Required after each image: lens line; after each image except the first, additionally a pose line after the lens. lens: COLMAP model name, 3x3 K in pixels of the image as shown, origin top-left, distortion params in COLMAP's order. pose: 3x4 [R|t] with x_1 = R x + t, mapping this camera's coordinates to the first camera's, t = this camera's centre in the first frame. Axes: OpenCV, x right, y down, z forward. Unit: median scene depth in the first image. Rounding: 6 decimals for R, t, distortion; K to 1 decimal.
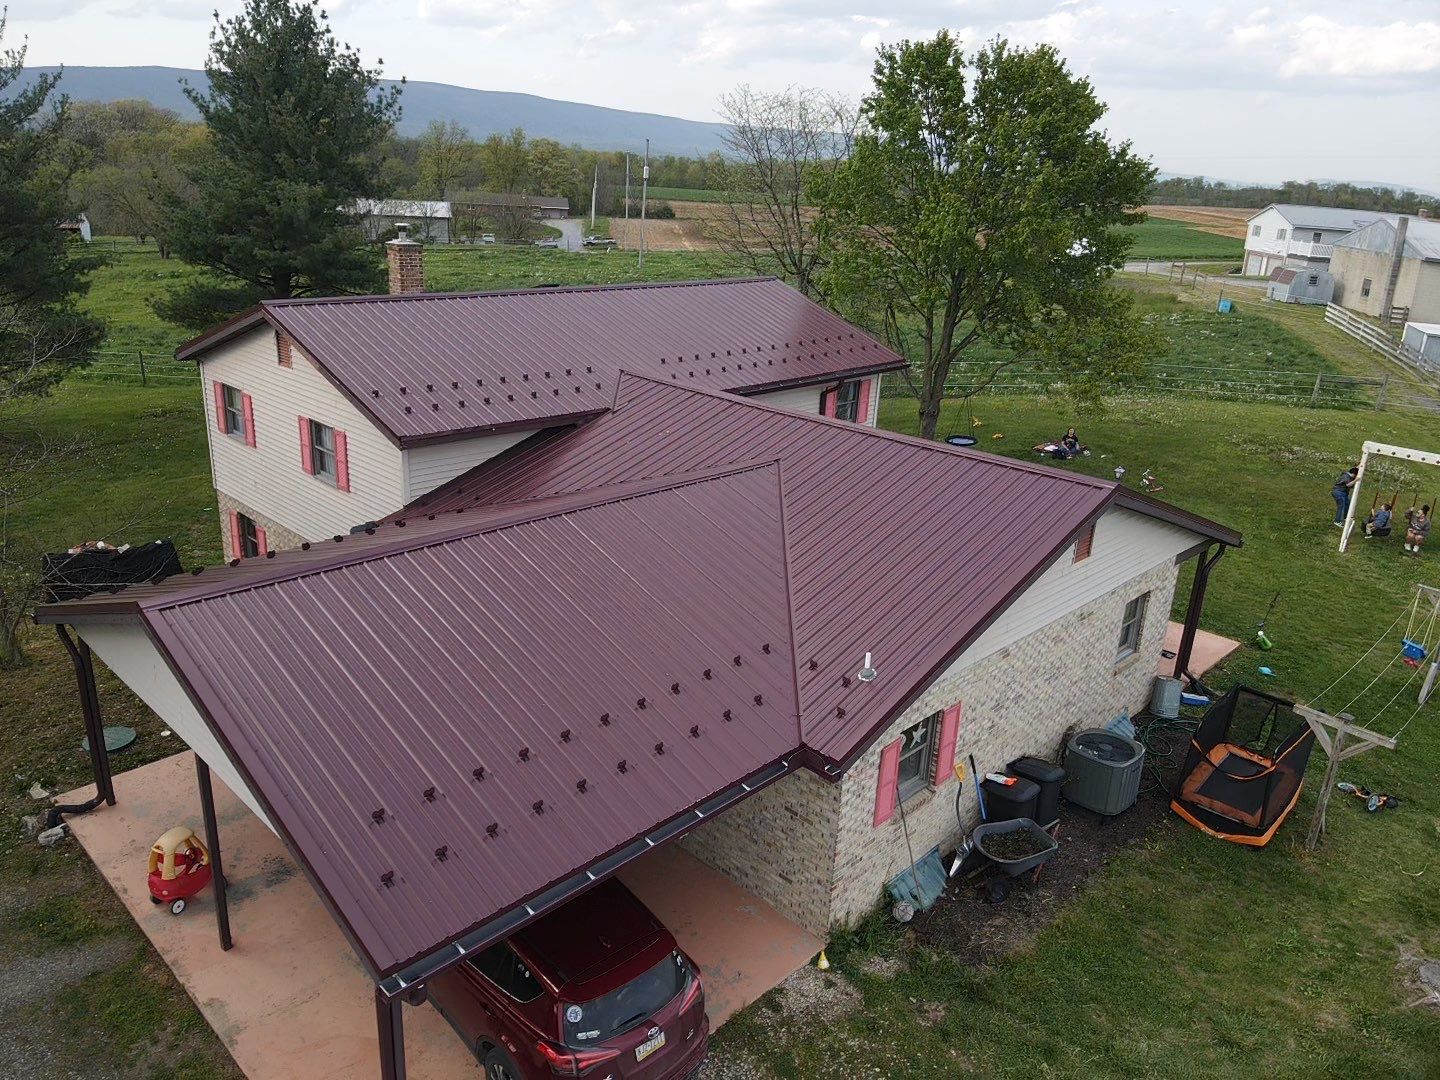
lens RADIAL K [[1035.7, 0, 712.5], [0, 1035.7, 543.3], [0, 0, 1]] dist [0.126034, -0.236279]
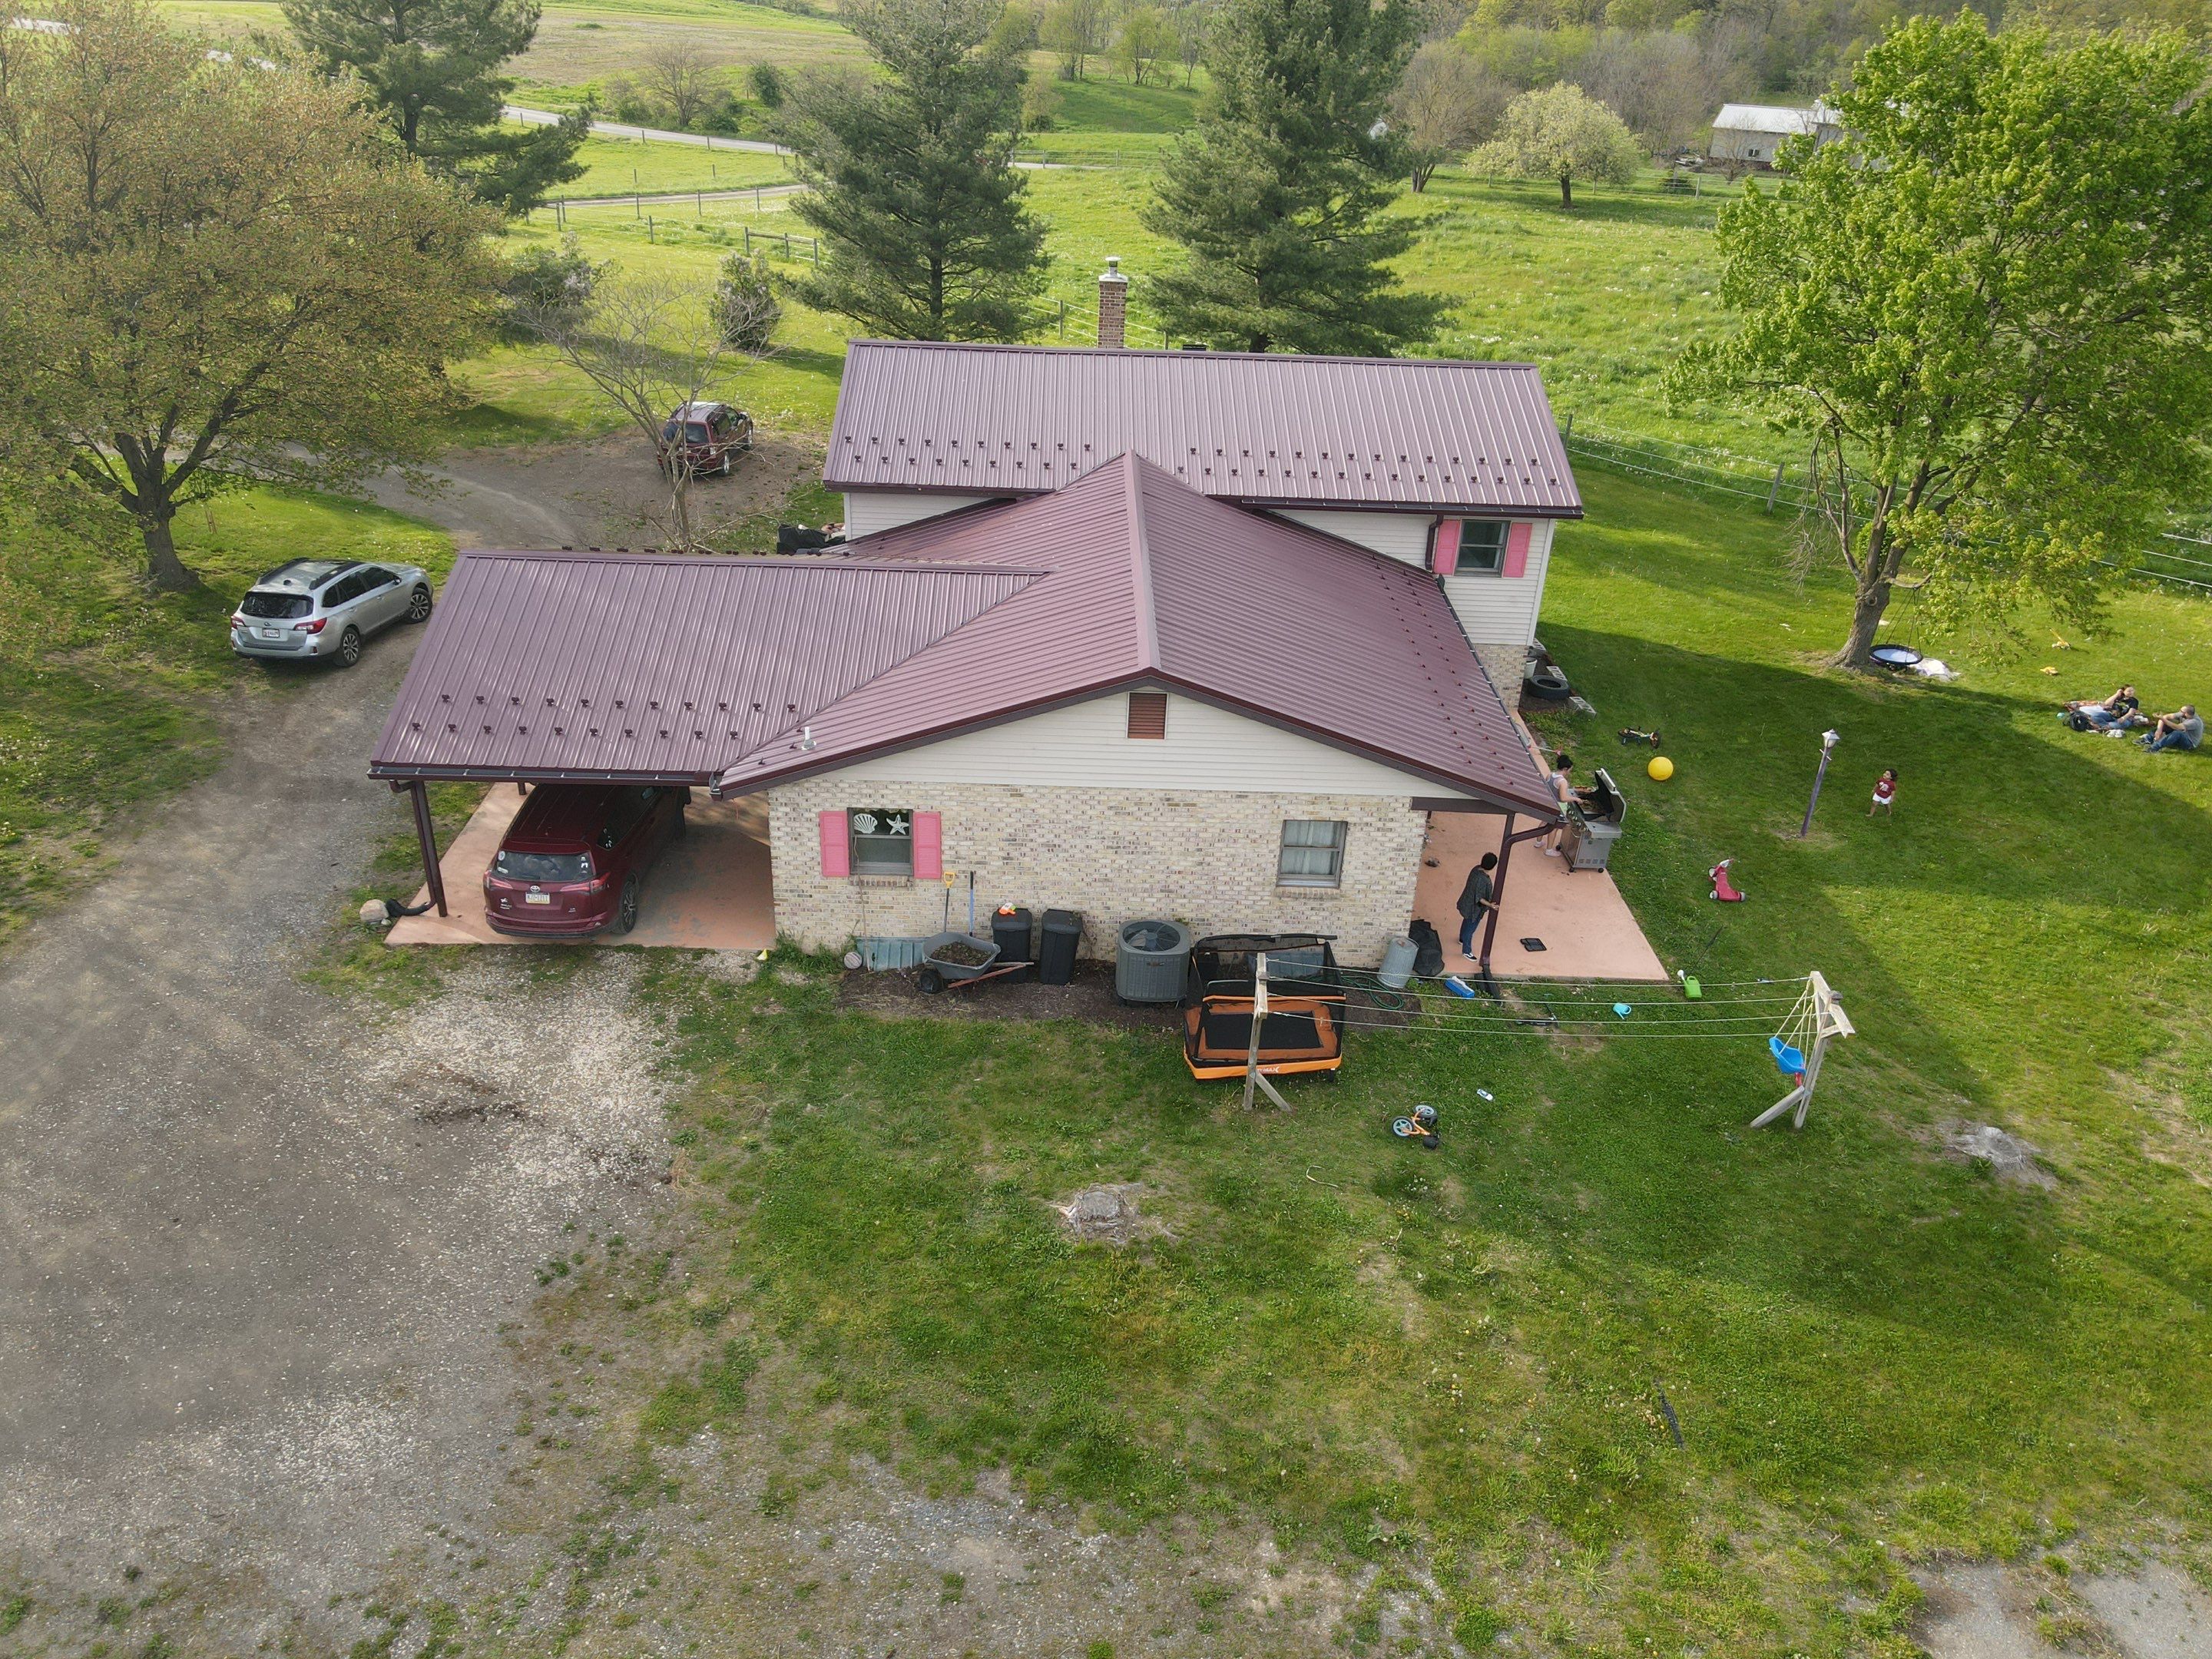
lens RADIAL K [[1615.8, 0, 1079.5], [0, 1615.8, 827.0], [0, 0, 1]] dist [0.024235, -0.000917]
pose [[0.714465, 0.328030, -0.618009, 1.395248], [-0.247034, 0.944666, 0.215826, -0.238121], [0.654610, -0.001531, 0.755965, -0.198706]]
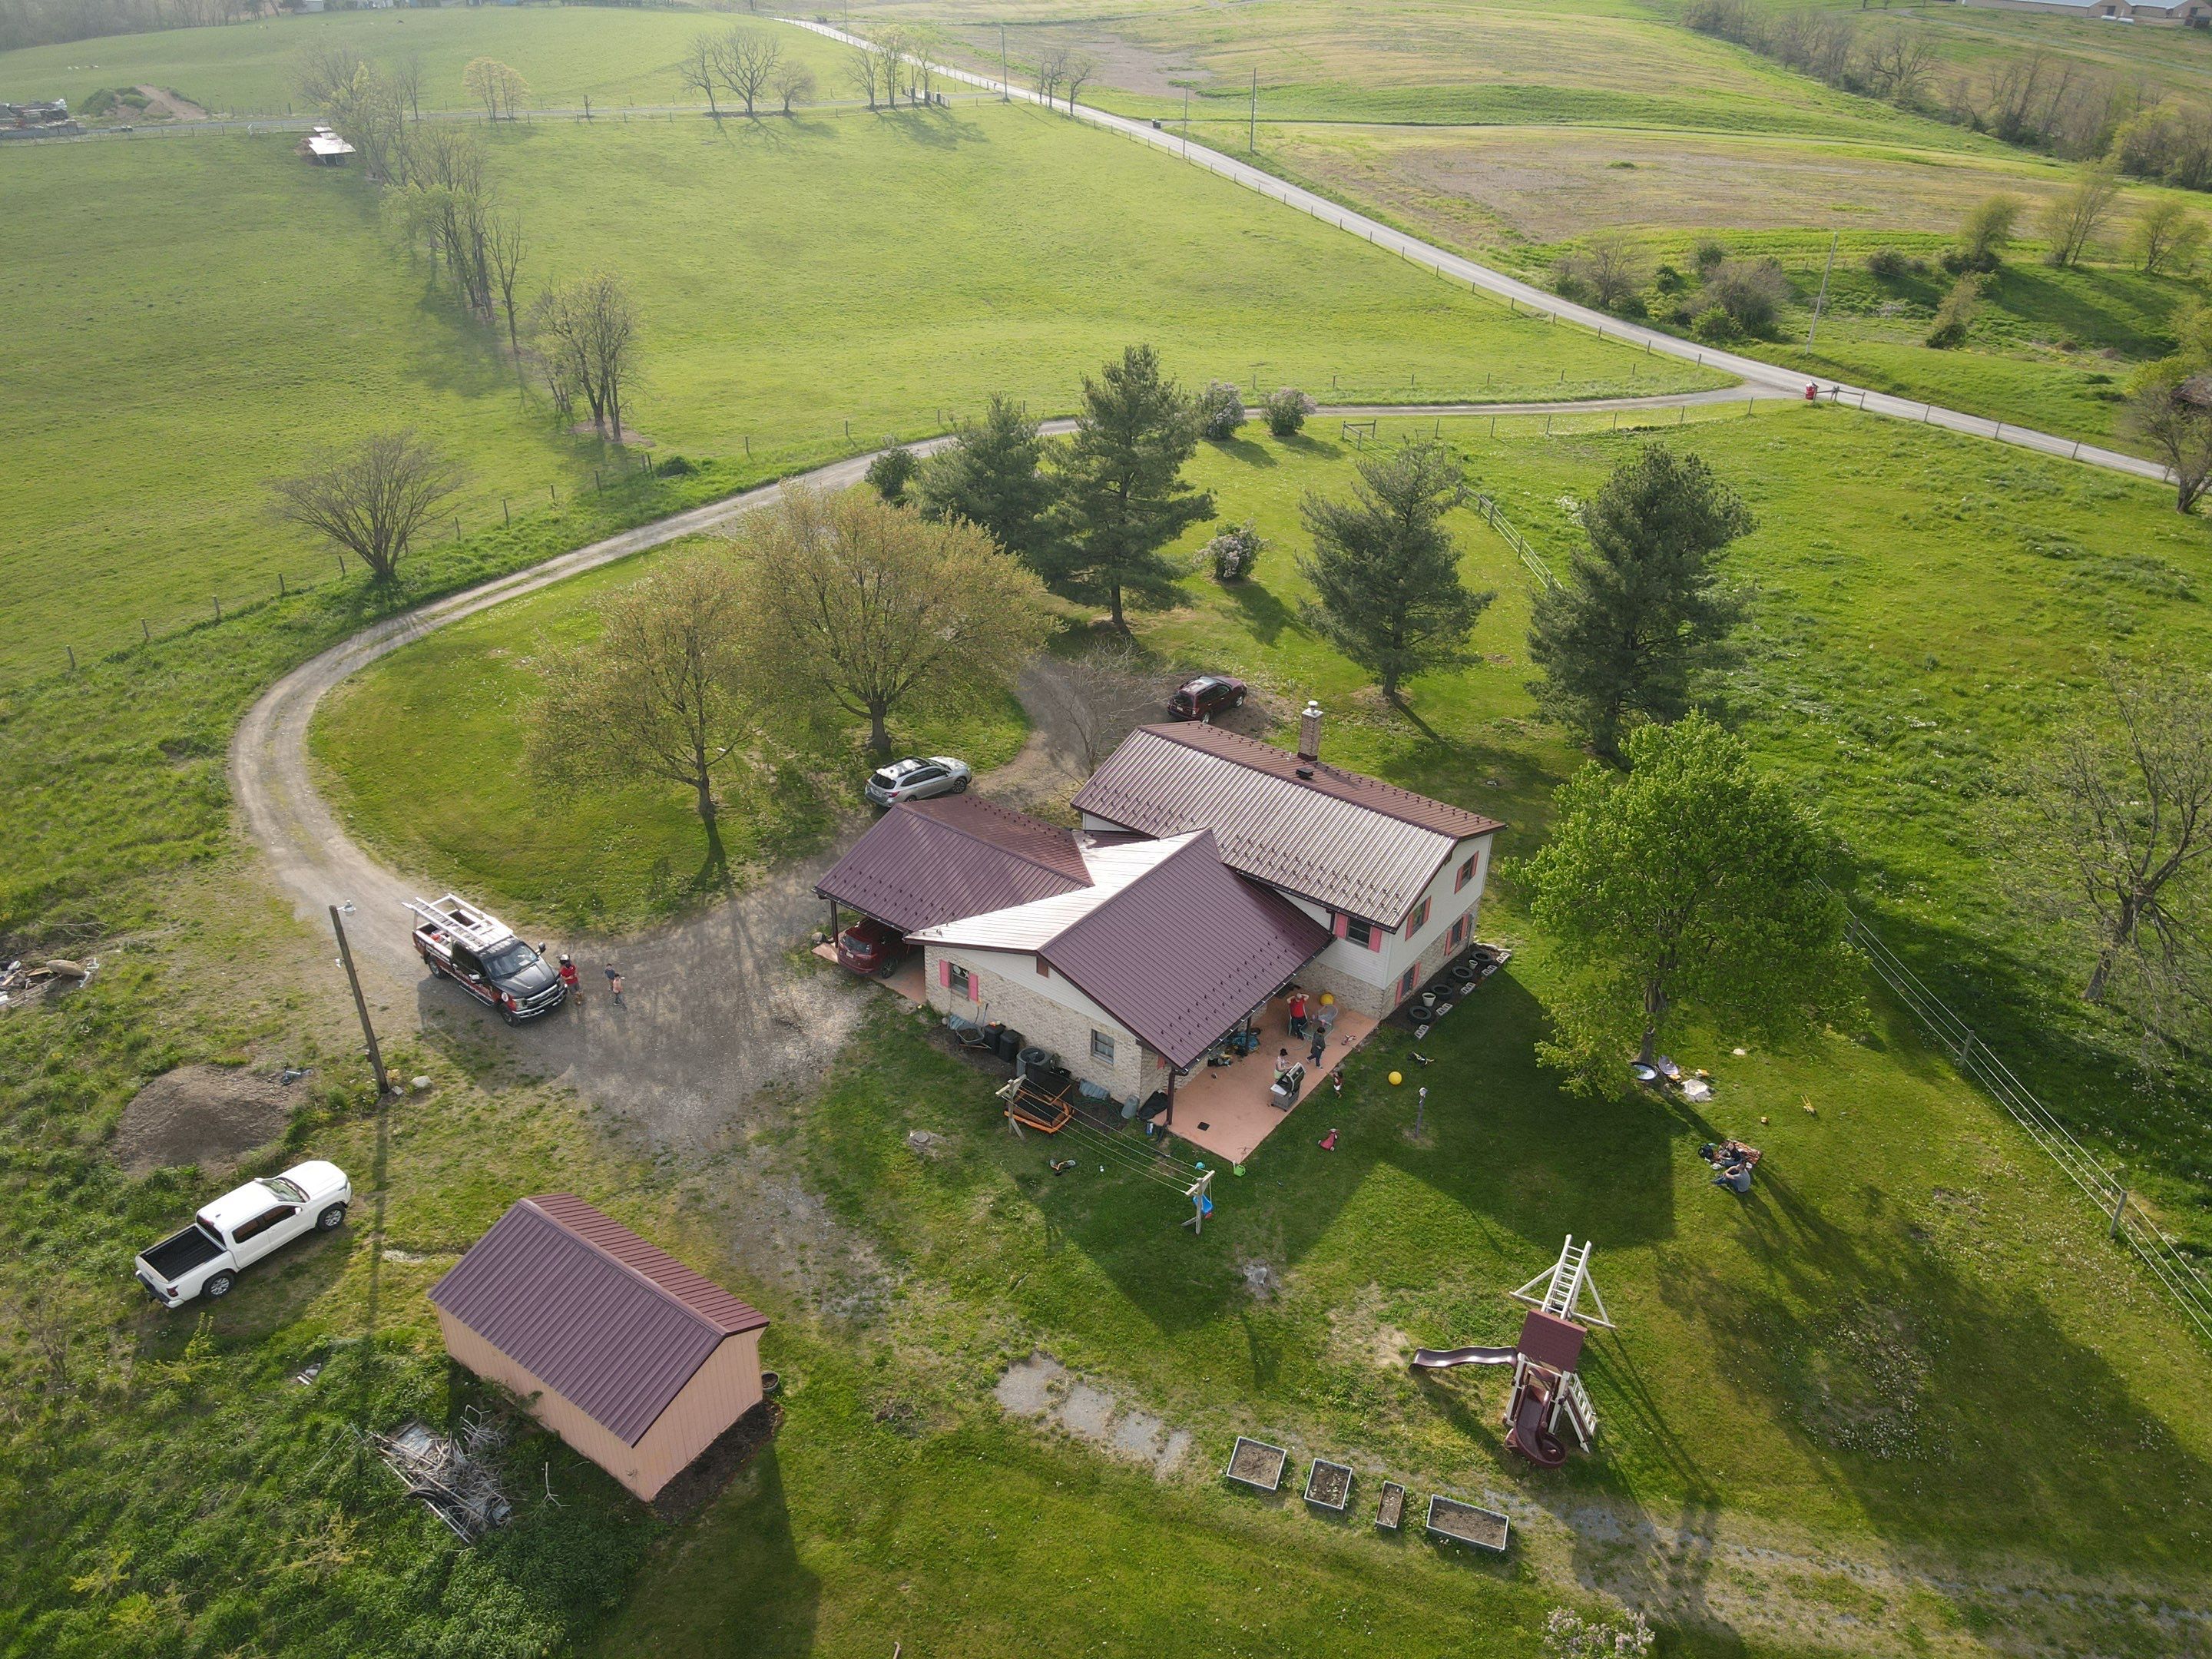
lens RADIAL K [[1591.0, 0, 1094.4], [0, 1591.0, 834.5], [0, 0, 1]] dist [0.126034, -0.236279]
pose [[0.160361, 0.468198, -0.868950, 3.657960], [-0.361181, 0.847123, 0.389783, -1.852327], [0.918604, 0.251343, 0.304949, -0.072968]]
